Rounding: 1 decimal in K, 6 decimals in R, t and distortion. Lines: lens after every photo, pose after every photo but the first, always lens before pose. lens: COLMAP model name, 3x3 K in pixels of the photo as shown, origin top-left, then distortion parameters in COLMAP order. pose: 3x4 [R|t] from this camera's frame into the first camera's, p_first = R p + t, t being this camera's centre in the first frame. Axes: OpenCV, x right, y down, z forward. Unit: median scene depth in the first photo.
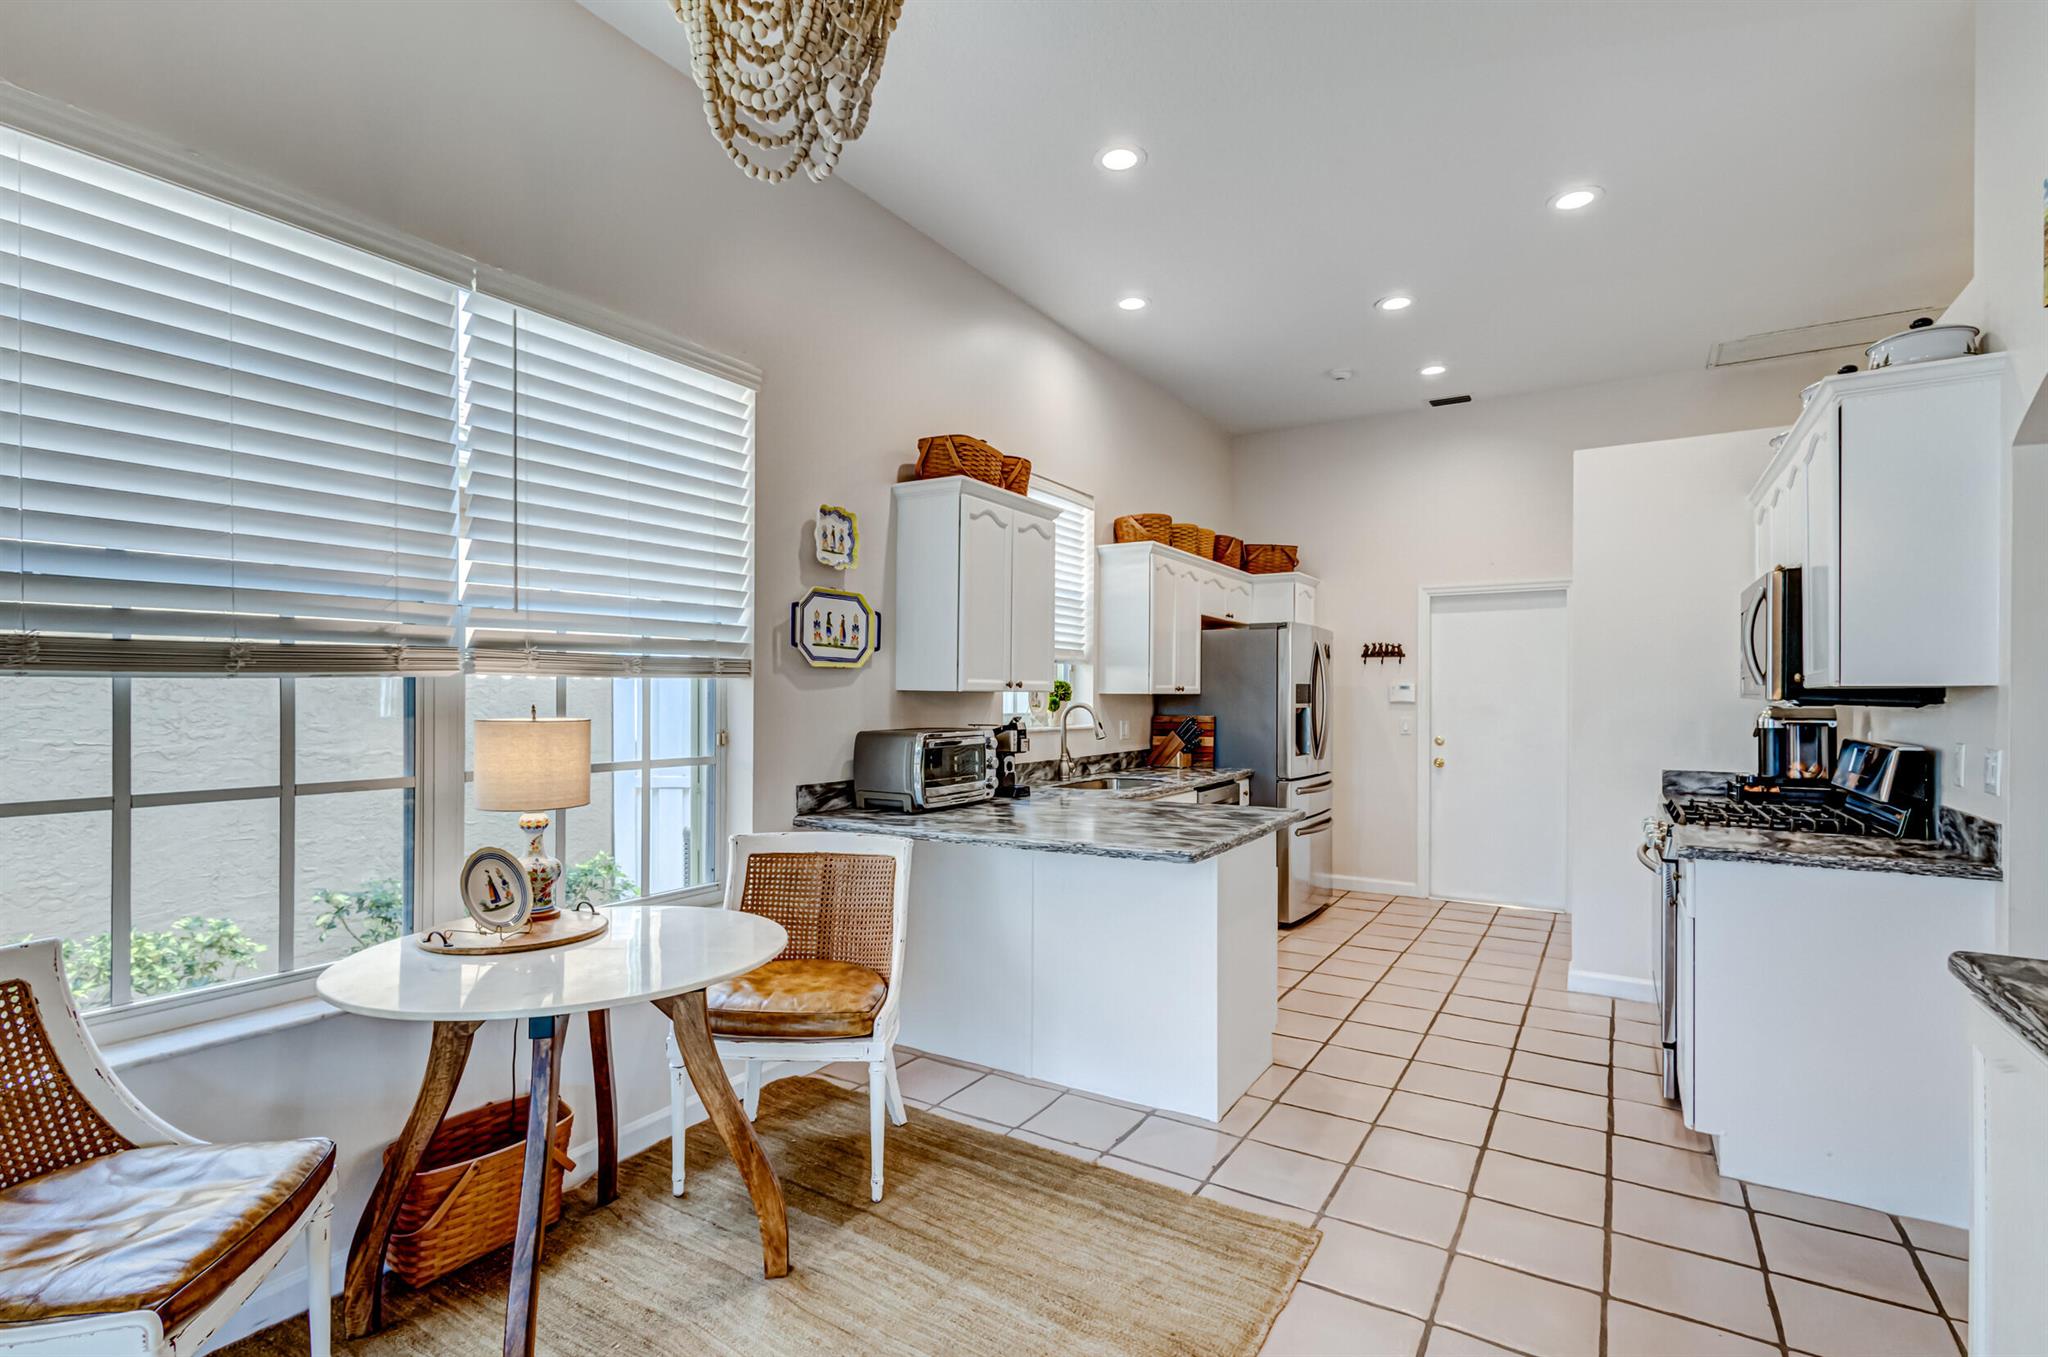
lens RADIAL K [[953.0, 0, 1030.7], [0, 953.0, 695.9], [0, 0, 1]] dist [0.011700, -0.002949]
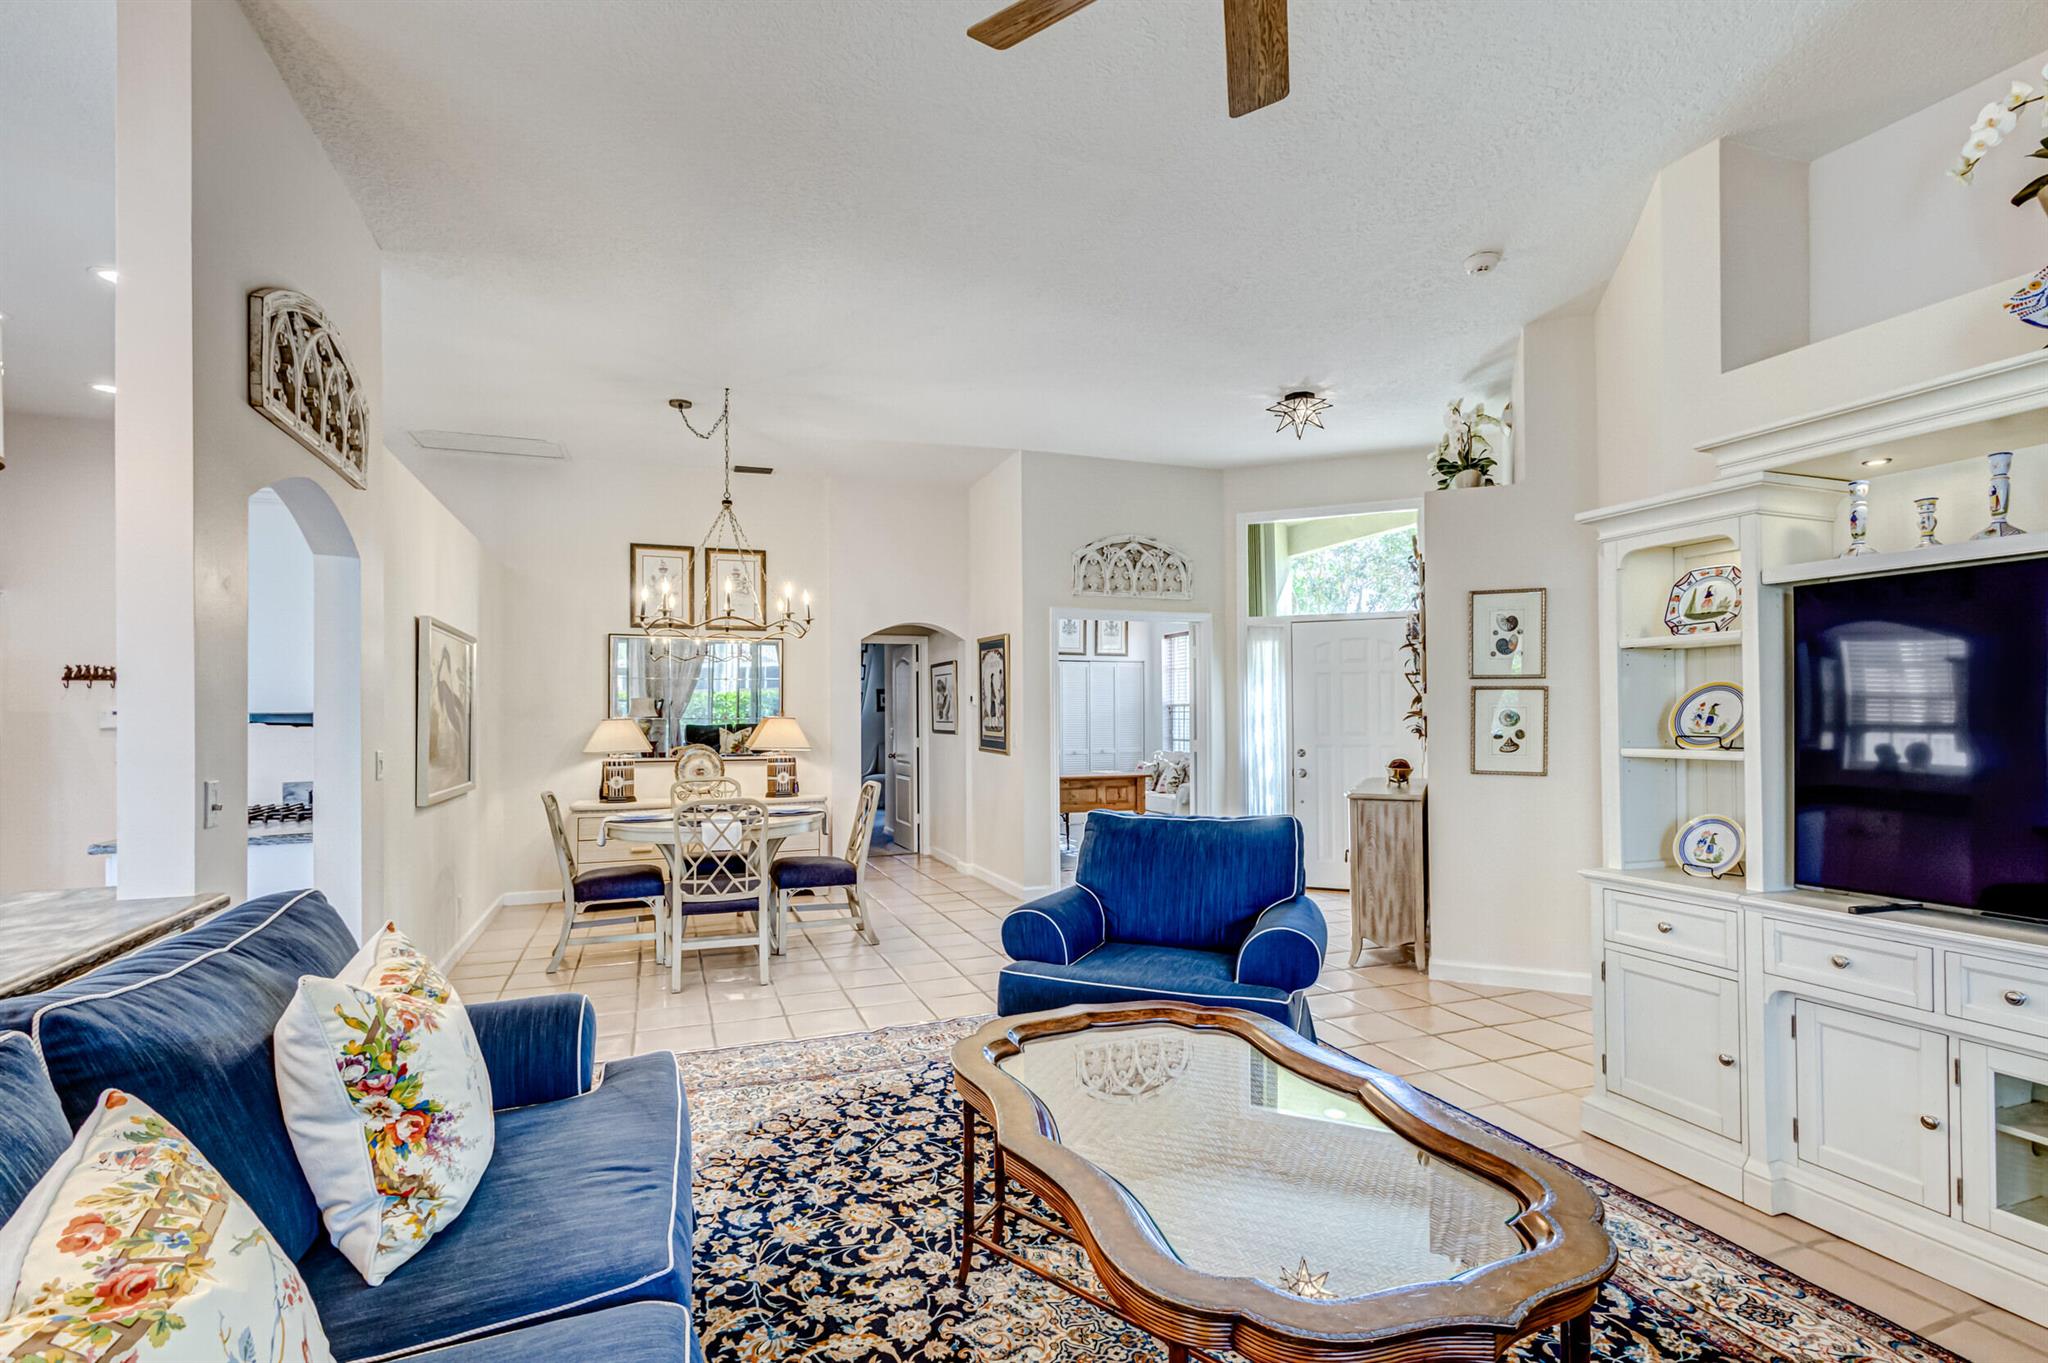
lens RADIAL K [[953.0, 0, 1025.6], [0, 953.0, 701.7], [0, 0, 1]] dist [0.011700, -0.002949]
pose [[0.605827, -0.001516, 0.795595, 0.303479], [0.014000, 0.999864, -0.008756, 0.001662], [-0.795473, 0.016443, 0.605766, -0.482556]]
